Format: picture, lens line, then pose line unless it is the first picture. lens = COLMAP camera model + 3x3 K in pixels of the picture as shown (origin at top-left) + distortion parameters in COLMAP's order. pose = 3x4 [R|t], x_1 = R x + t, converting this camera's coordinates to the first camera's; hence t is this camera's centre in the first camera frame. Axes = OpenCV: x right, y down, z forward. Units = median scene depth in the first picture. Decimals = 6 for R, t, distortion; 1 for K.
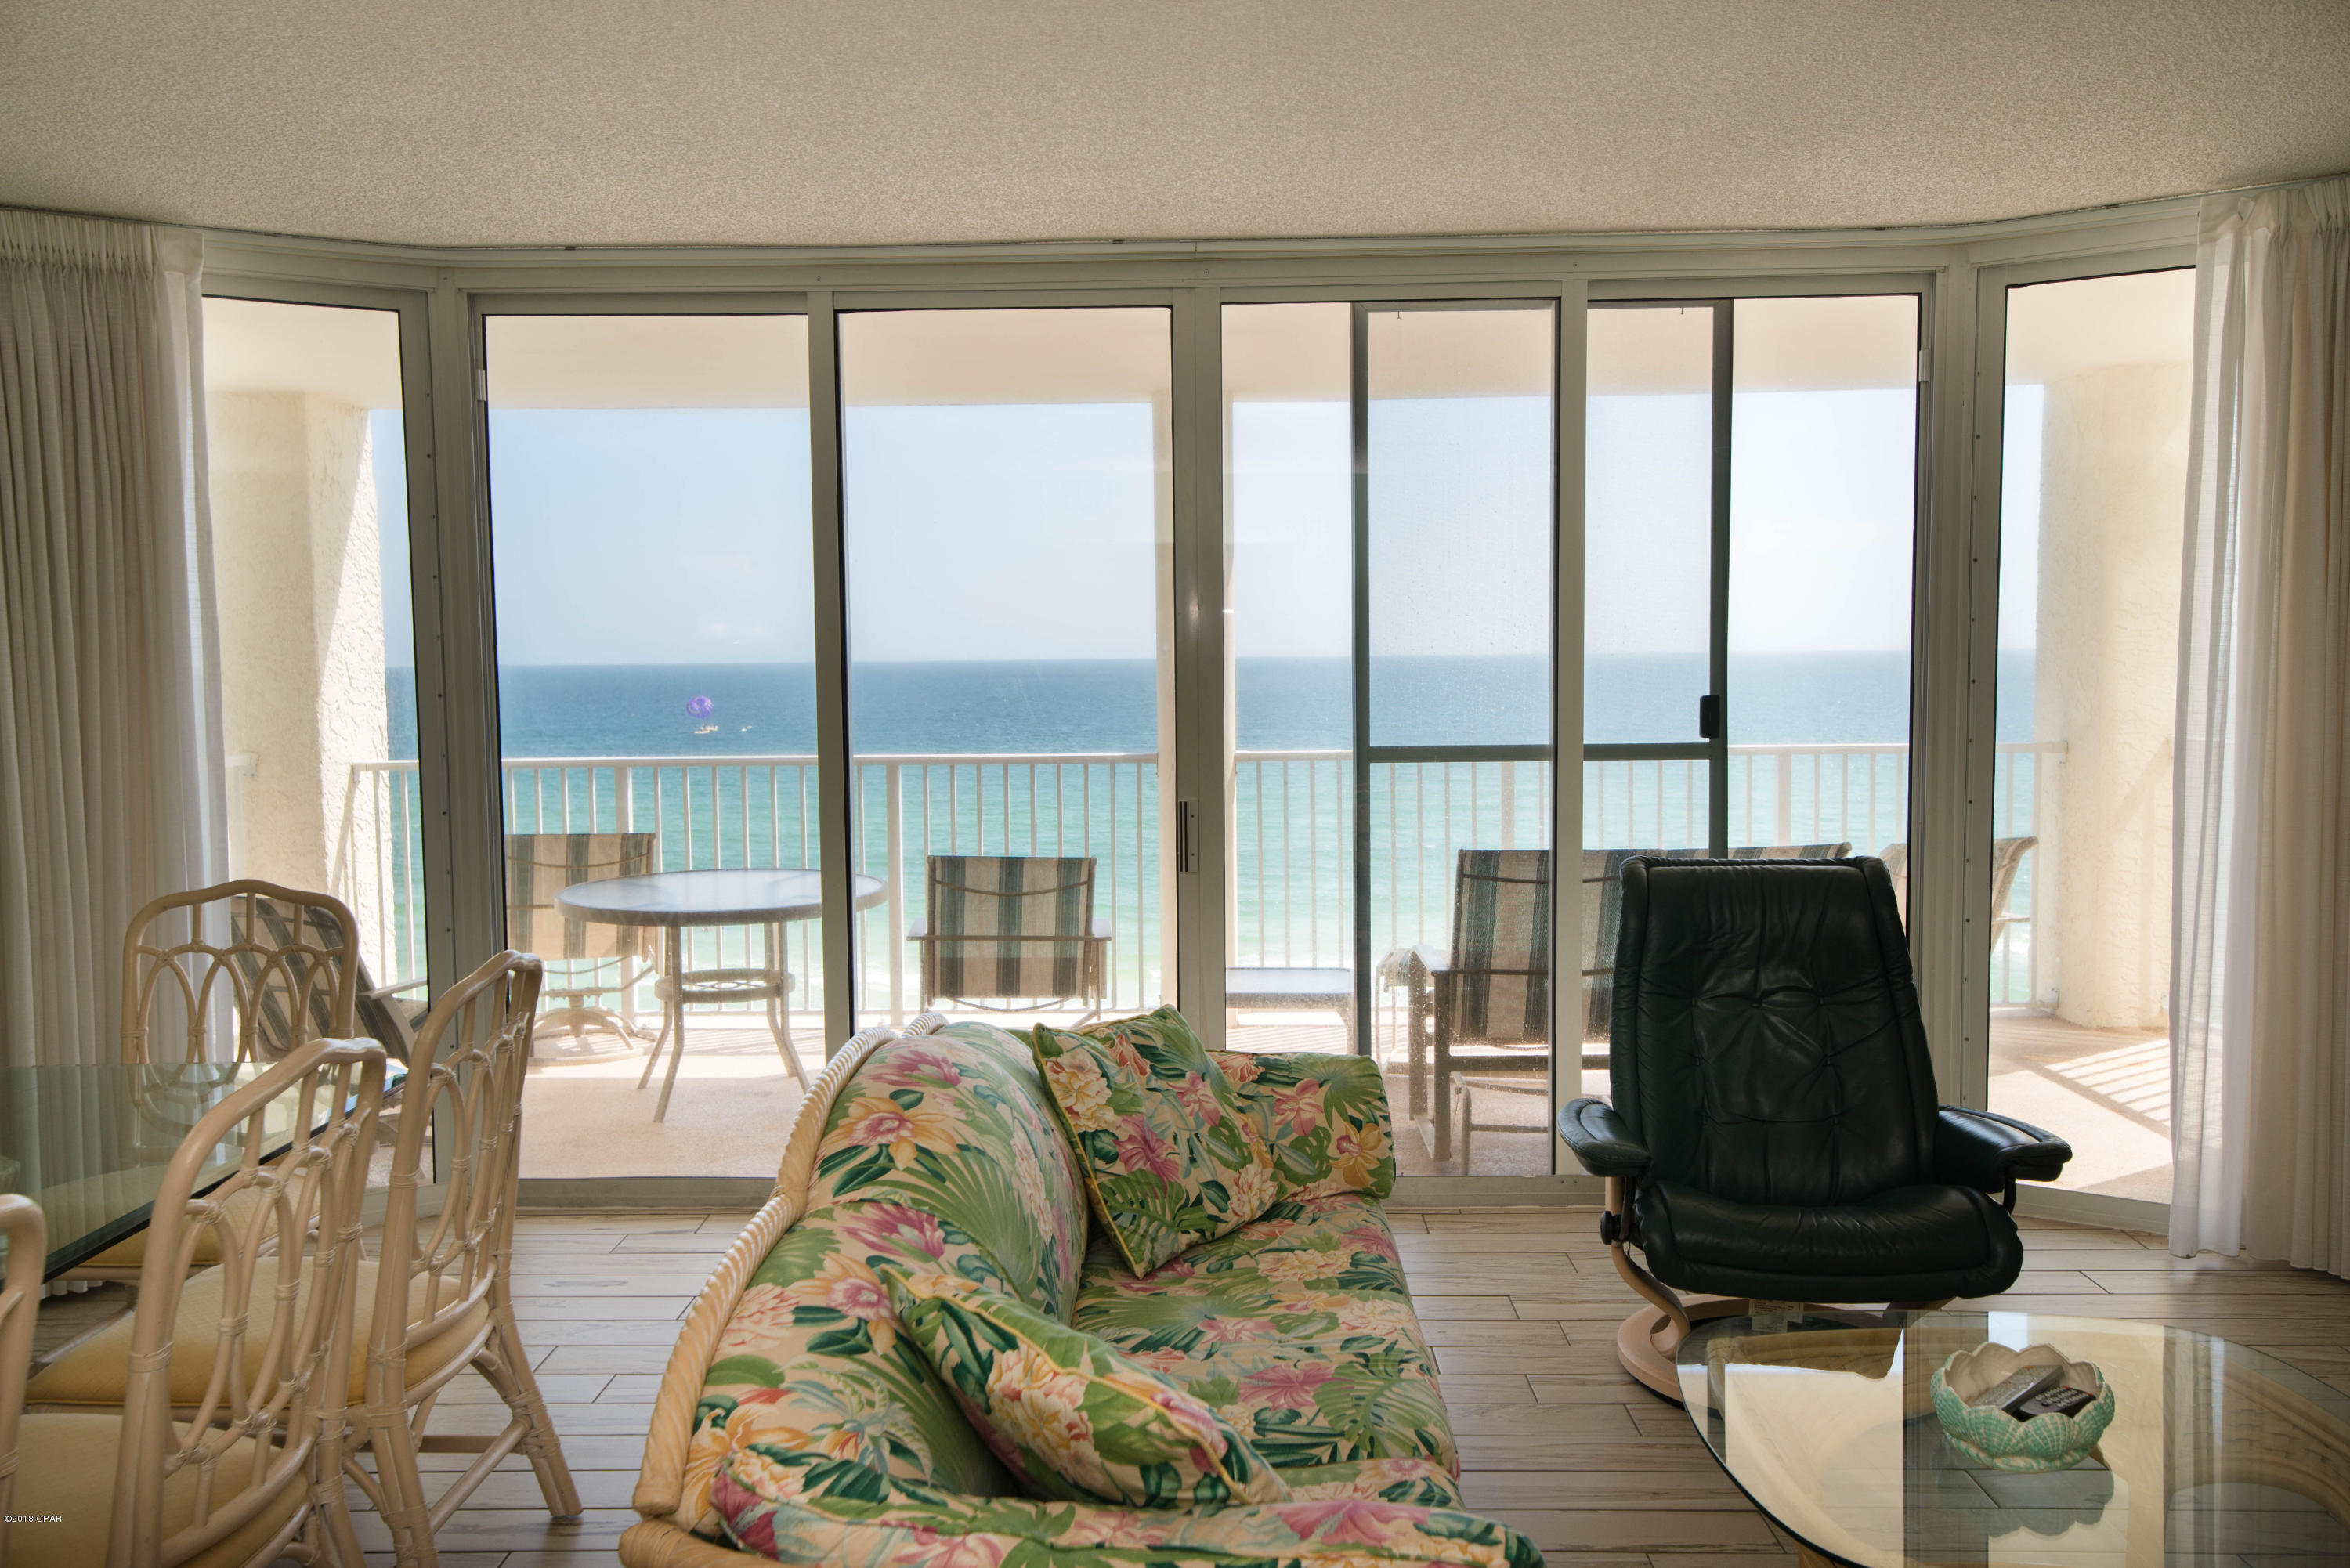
lens RADIAL K [[1912.9, 0, 1161.6], [0, 1912.9, 789.9], [0, 0, 1]] dist [0.043956, 0.004952]
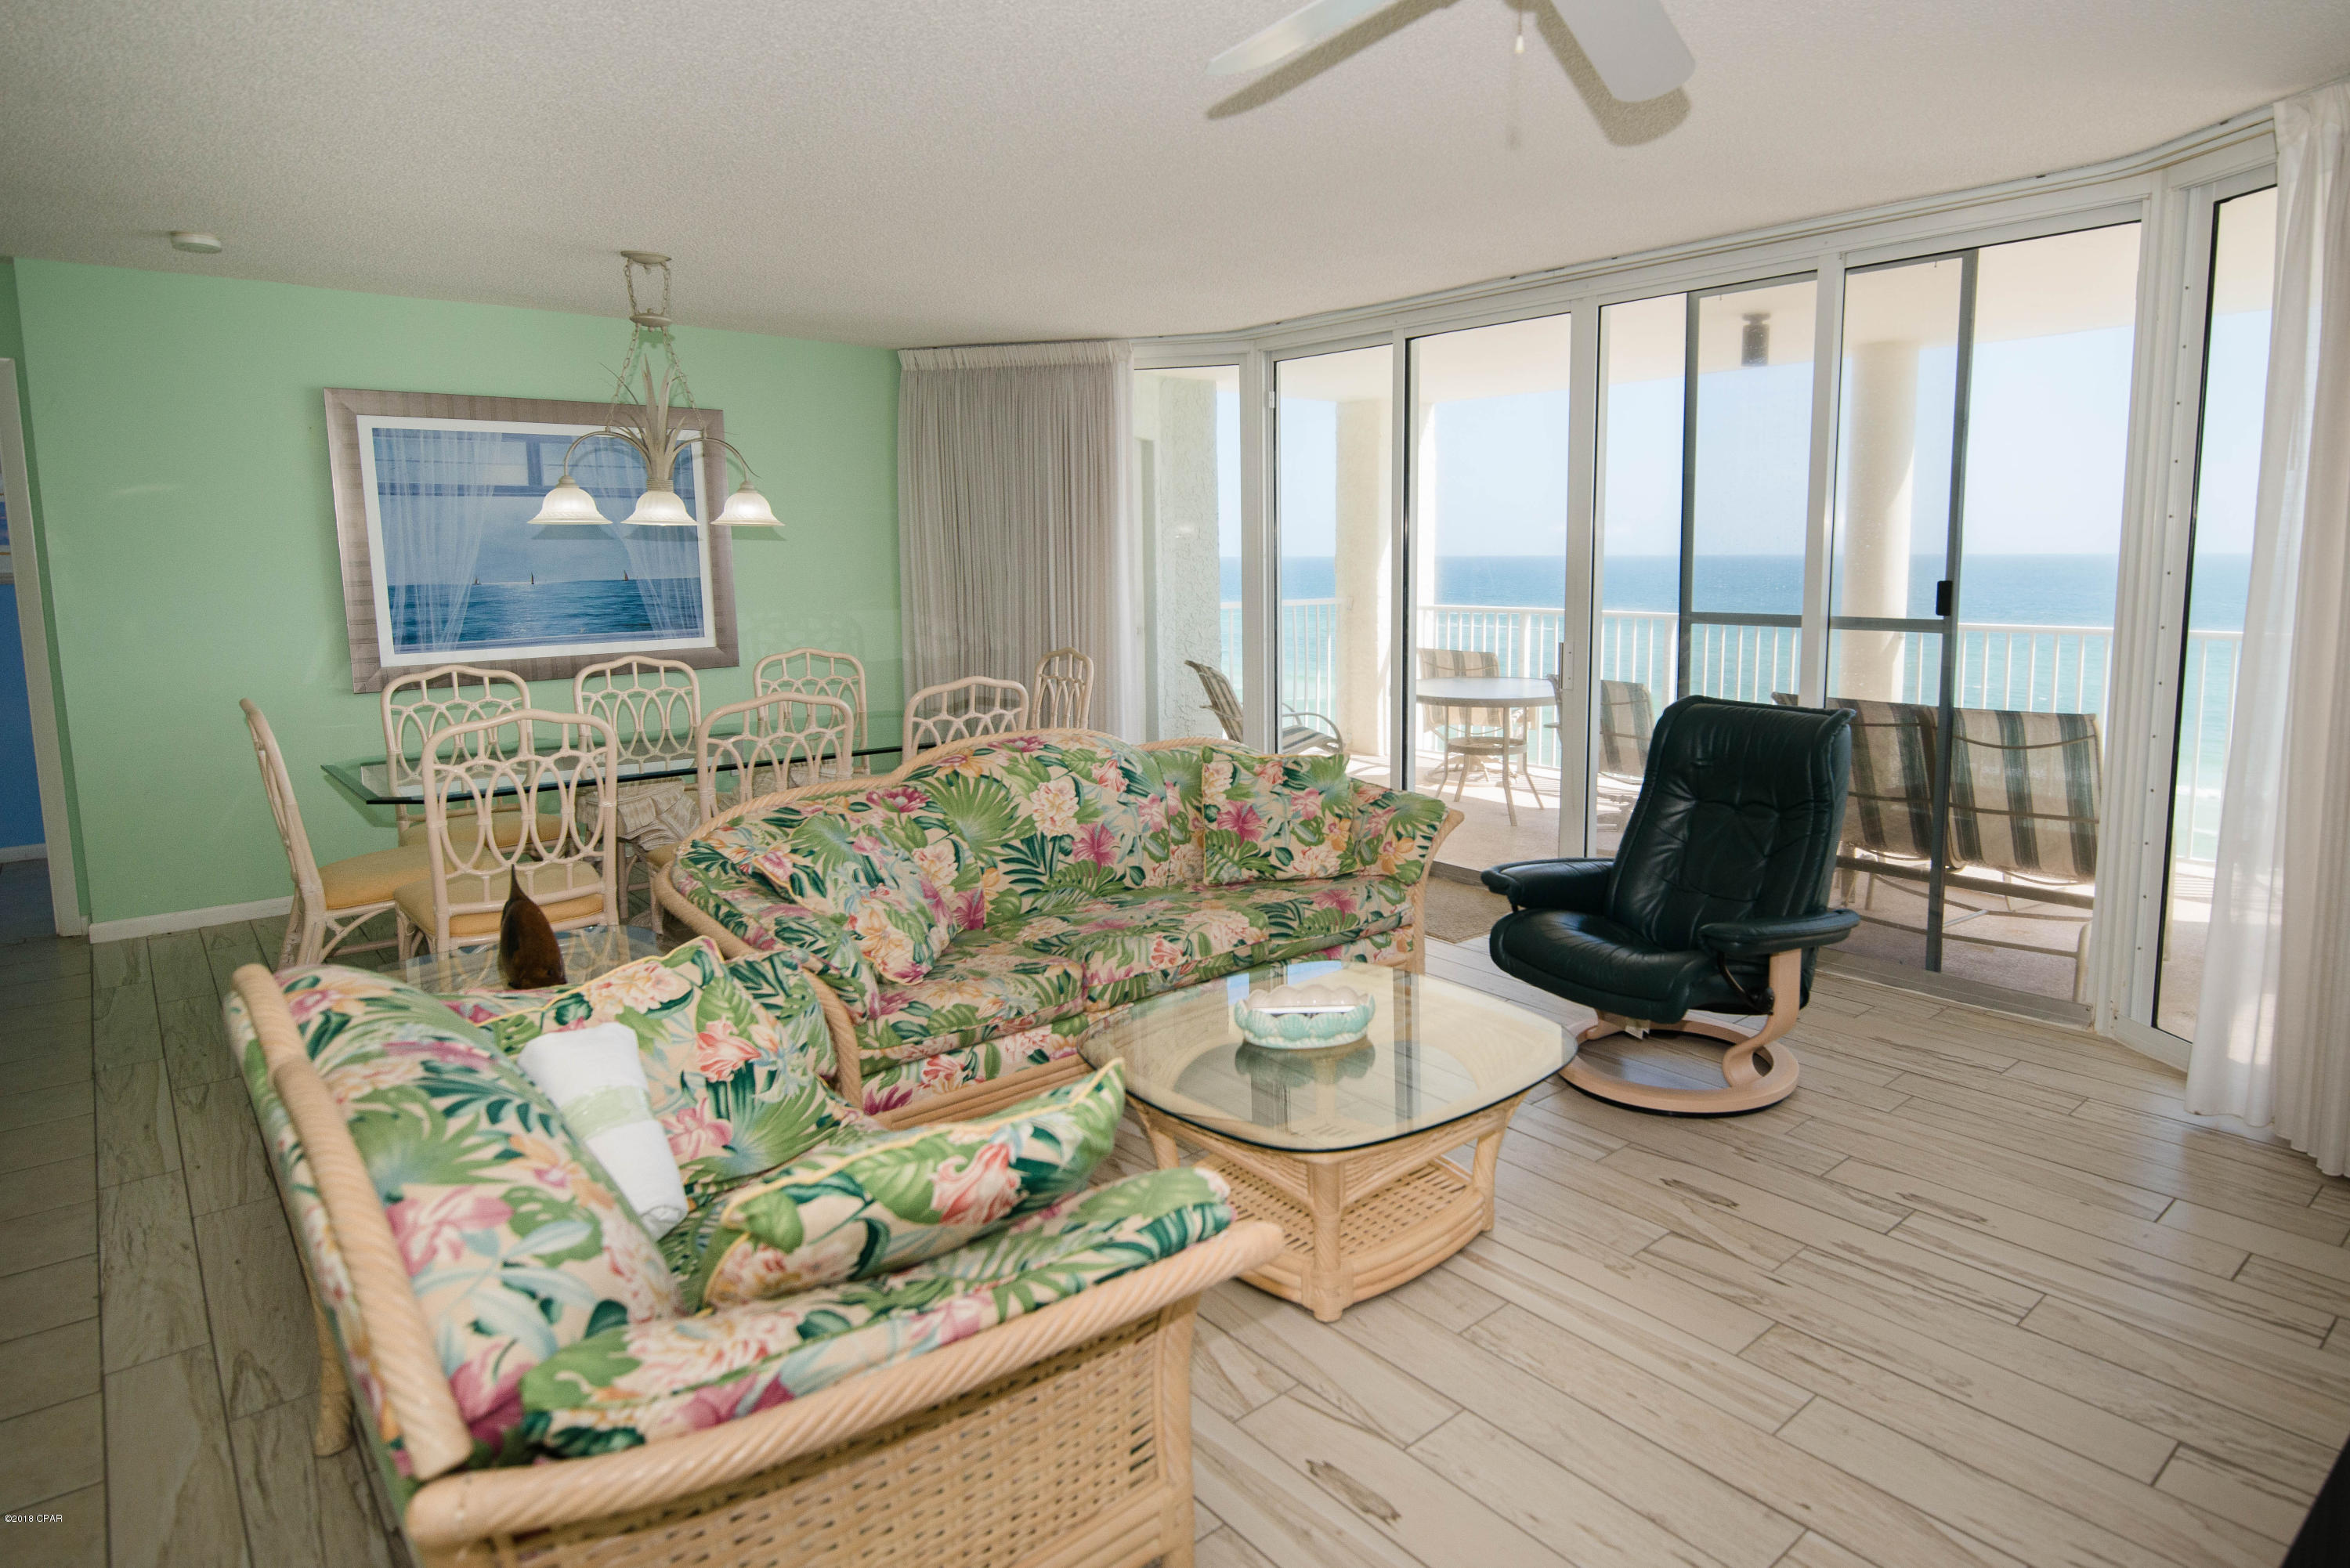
lens RADIAL K [[1325.9, 0, 1305.9], [0, 1325.9, 712.0], [0, 0, 1]] dist [0.003219, 0.000361]
pose [[0.692295, 0.093691, -0.715507, 0.792723], [-0.055197, 0.995506, 0.076949, -0.011338], [0.719501, -0.013778, 0.694355, 0.158791]]
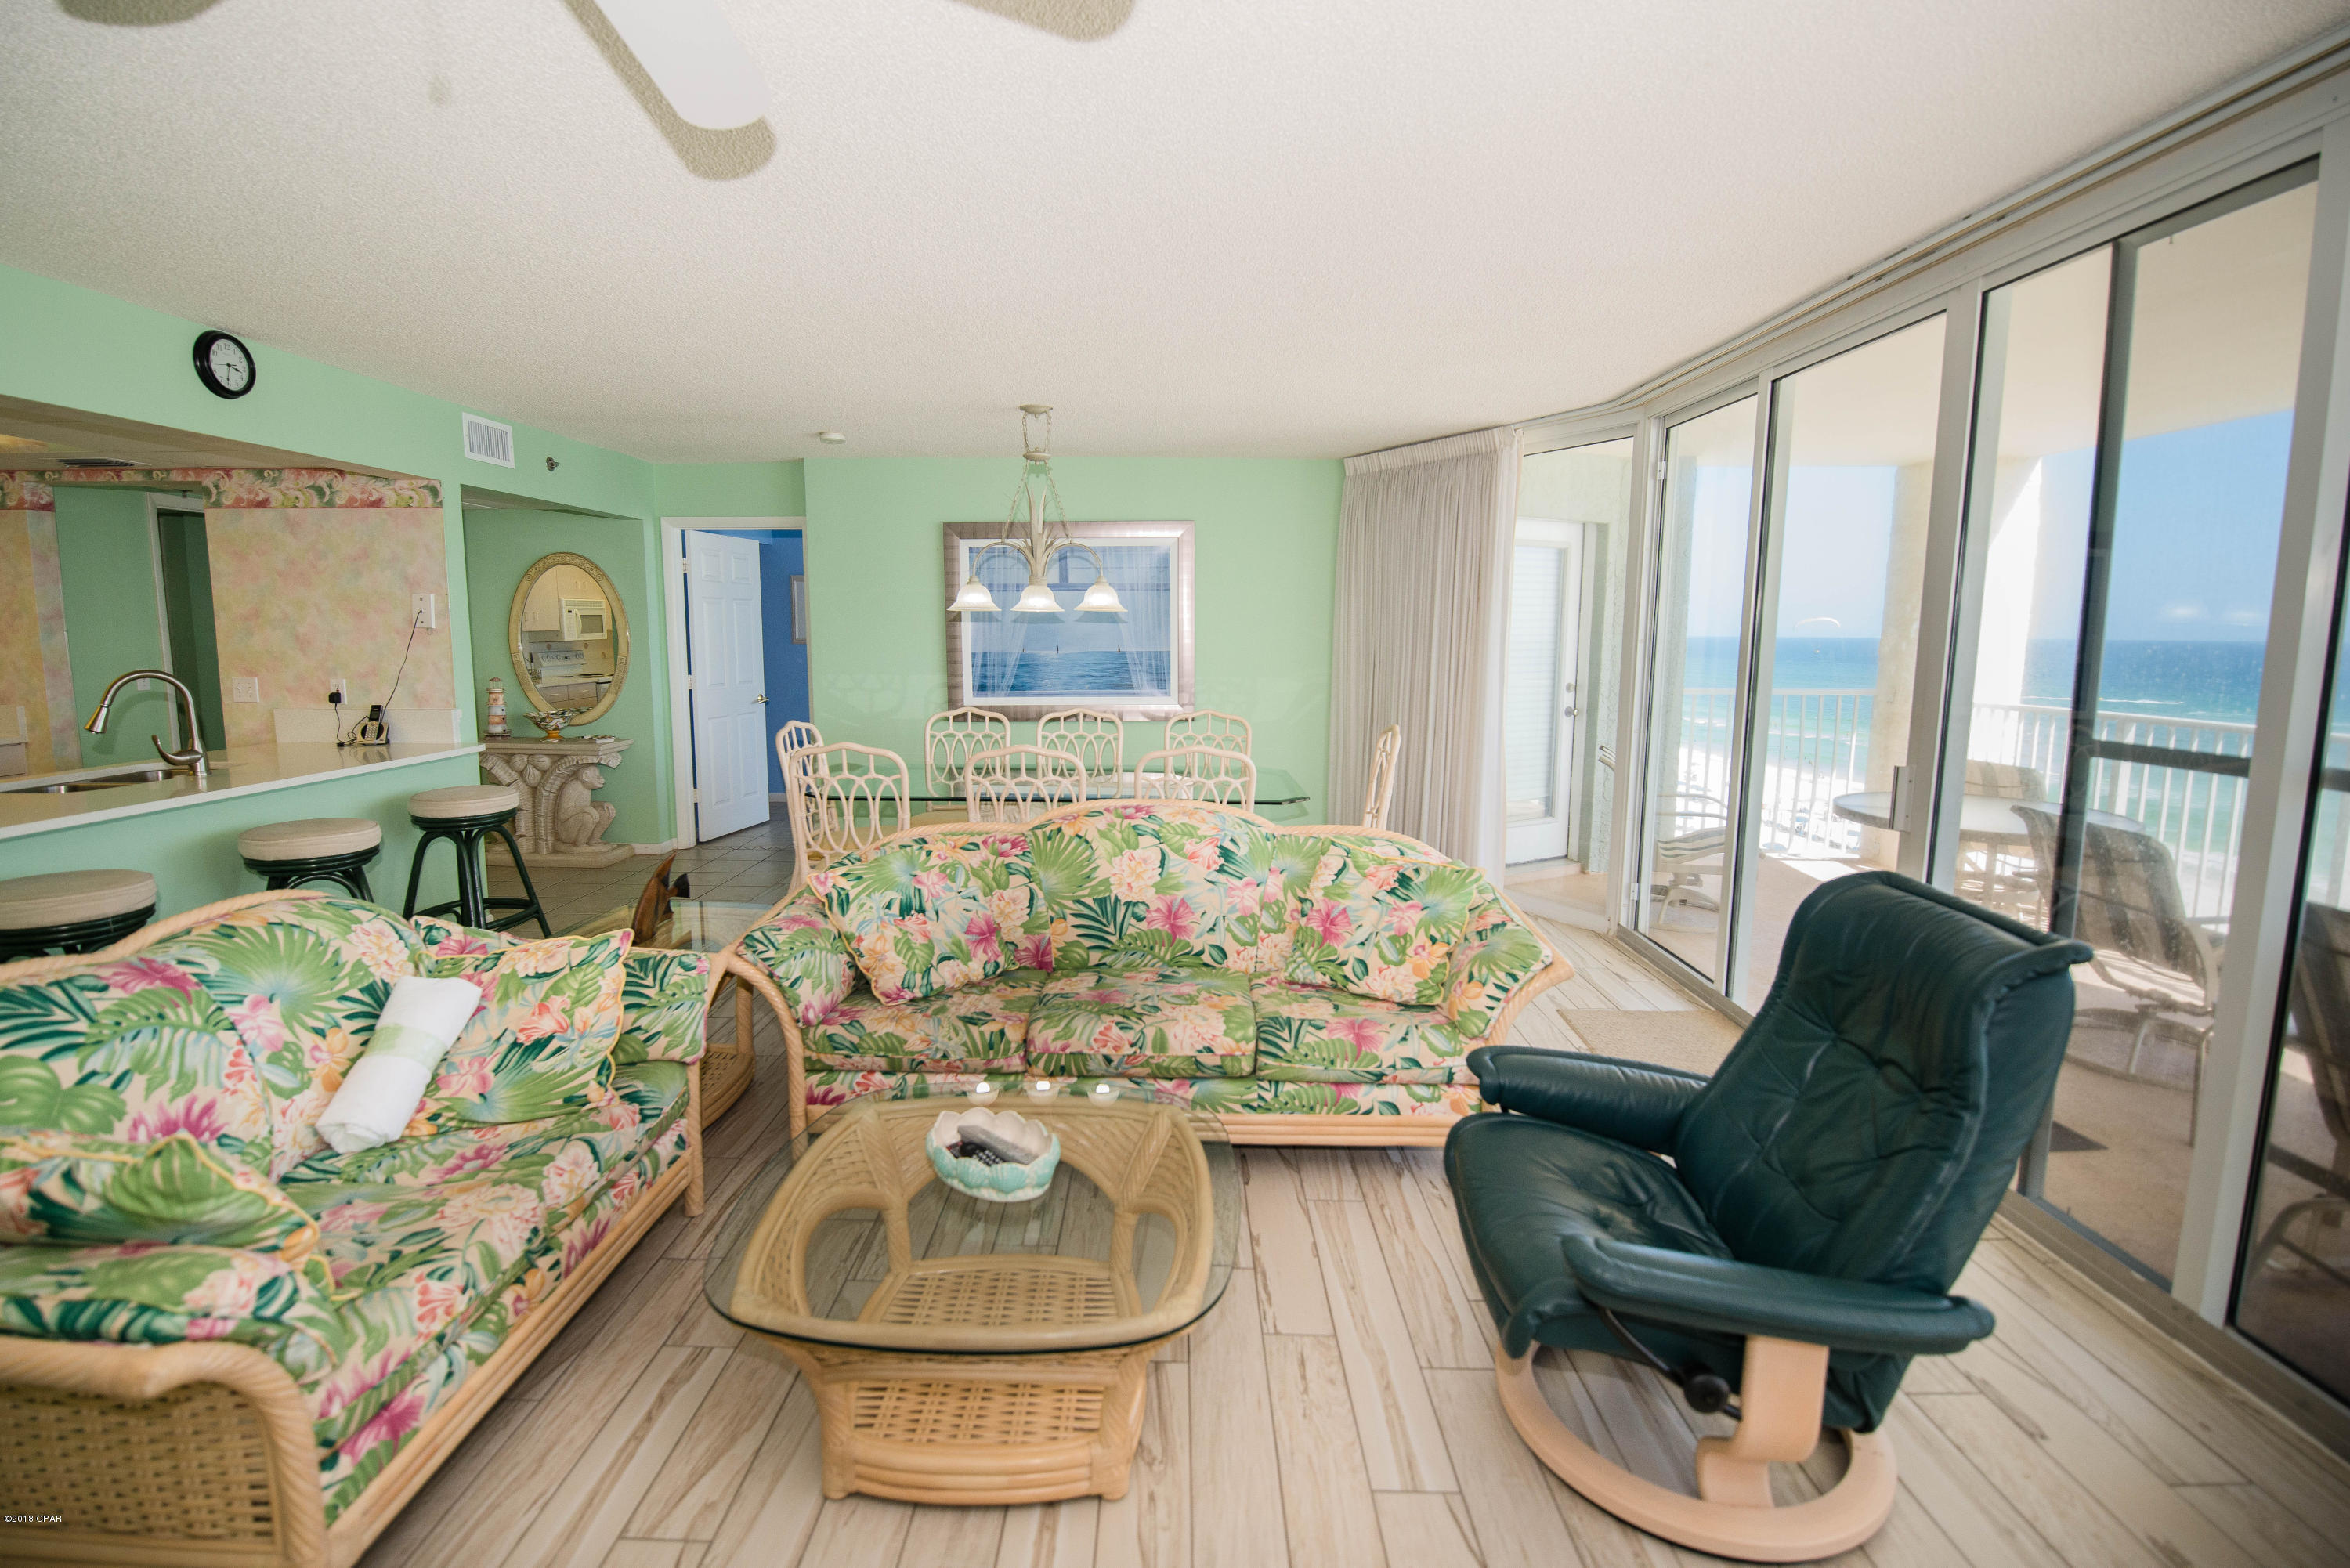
lens RADIAL K [[1046.5, 0, 1140.4], [0, 1046.5, 754.0], [0, 0, 1]] dist [-0.002717, -0.009440]
pose [[-0.013403, 0.128708, -0.991592, 0.776031], [-0.077021, 0.988602, 0.129361, -0.057576], [0.996939, 0.078107, -0.003337, 0.715232]]
